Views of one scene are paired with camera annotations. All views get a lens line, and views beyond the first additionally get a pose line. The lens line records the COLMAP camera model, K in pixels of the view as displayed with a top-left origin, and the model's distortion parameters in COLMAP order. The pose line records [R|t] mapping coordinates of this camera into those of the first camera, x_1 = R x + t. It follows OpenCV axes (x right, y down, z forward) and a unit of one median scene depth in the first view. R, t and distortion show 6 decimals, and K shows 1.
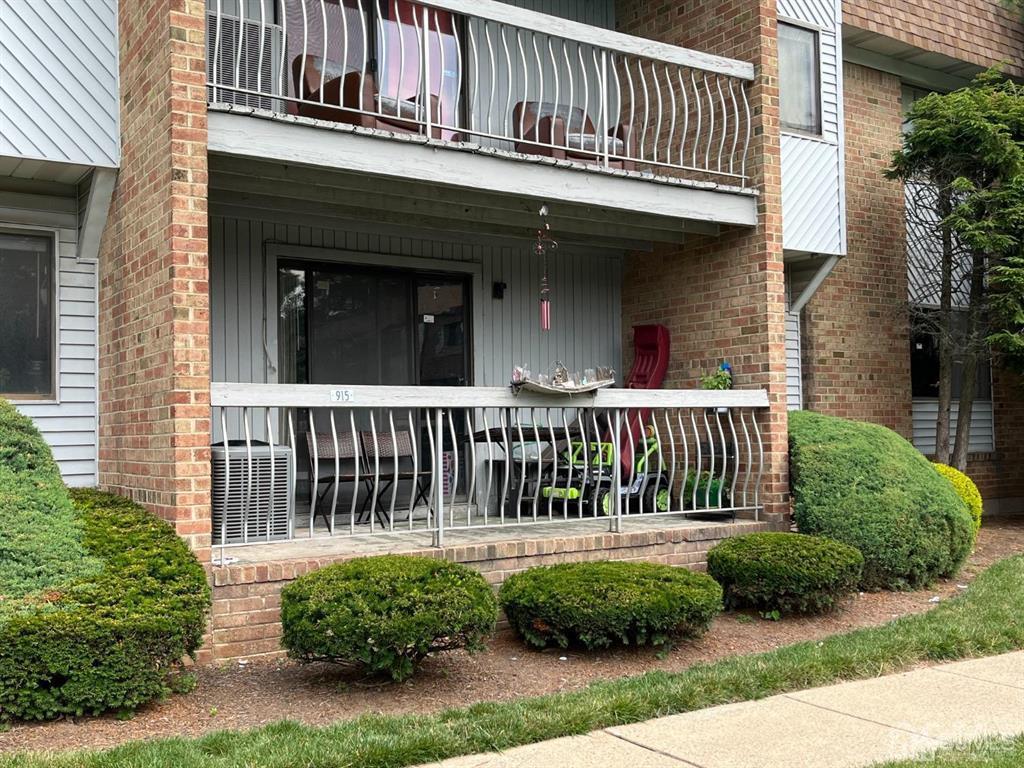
lens RADIAL K [[1035.4, 0, 512.0], [0, 1035.4, 384.0], [0, 0, 1]] dist [0.085797, 0.006815]
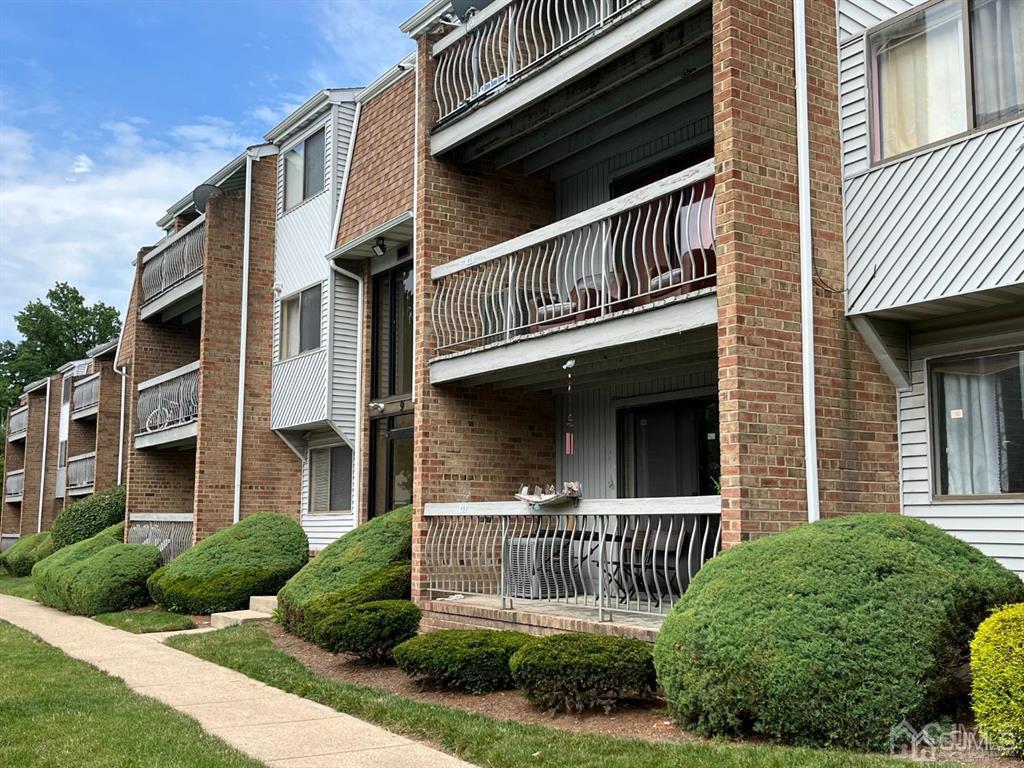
lens RADIAL K [[1035.4, 0, 512.0], [0, 1035.4, 384.0], [0, 0, 1]] dist [0.085797, 0.006815]
pose [[0.020833, -0.124385, -0.992015, 1.225831], [0.032243, 0.991798, -0.123680, 0.016421], [0.999263, -0.029409, 0.024673, 0.823824]]
